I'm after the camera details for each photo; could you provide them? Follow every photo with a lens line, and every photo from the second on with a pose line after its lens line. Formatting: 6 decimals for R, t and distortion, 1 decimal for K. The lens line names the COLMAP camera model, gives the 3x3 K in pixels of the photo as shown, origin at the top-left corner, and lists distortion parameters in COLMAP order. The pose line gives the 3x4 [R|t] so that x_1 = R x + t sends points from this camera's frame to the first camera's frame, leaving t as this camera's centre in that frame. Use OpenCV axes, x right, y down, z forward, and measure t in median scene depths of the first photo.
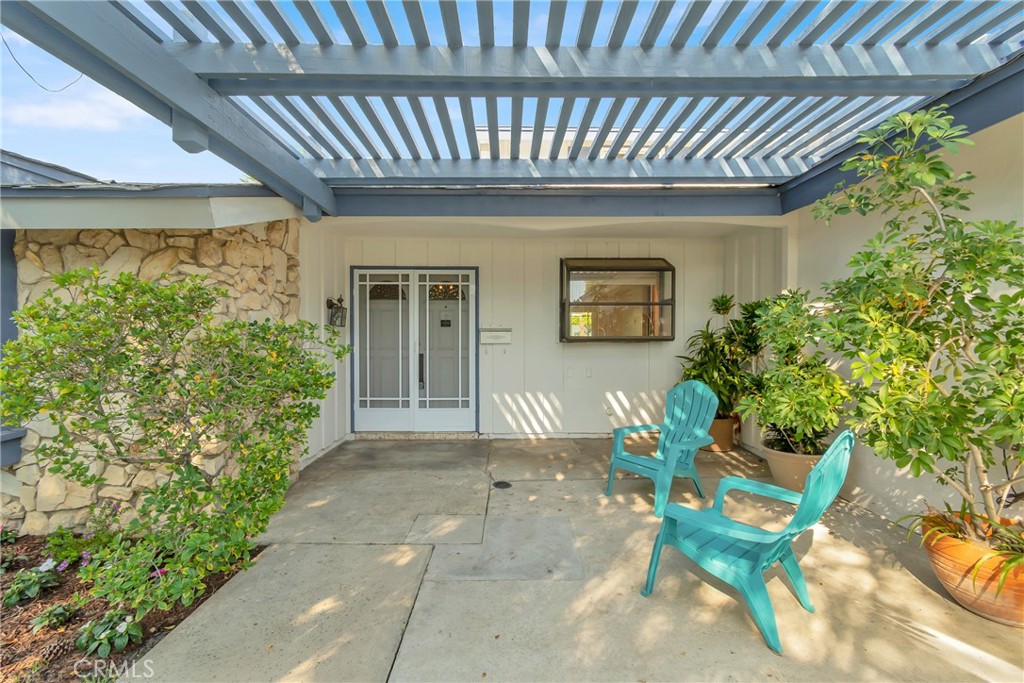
lens RADIAL K [[454.6, 0, 514.6], [0, 454.6, 342.0], [0, 0, 1]] dist [0.003242, 0.000481]
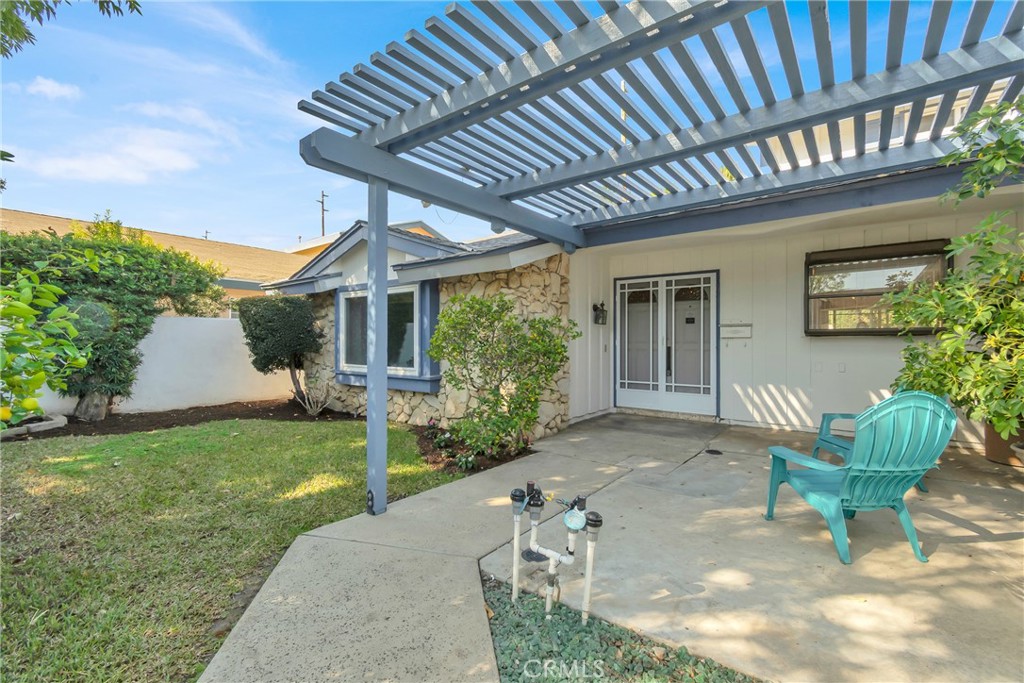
lens RADIAL K [[454.6, 0, 510.4], [0, 454.6, 341.5], [0, 0, 1]] dist [0.003242, 0.000481]
pose [[0.780798, 0.001661, -0.624781, 0.272266], [-0.011081, 0.999876, -0.011190, 0.038244], [0.624685, 0.015660, 0.780720, -0.245332]]
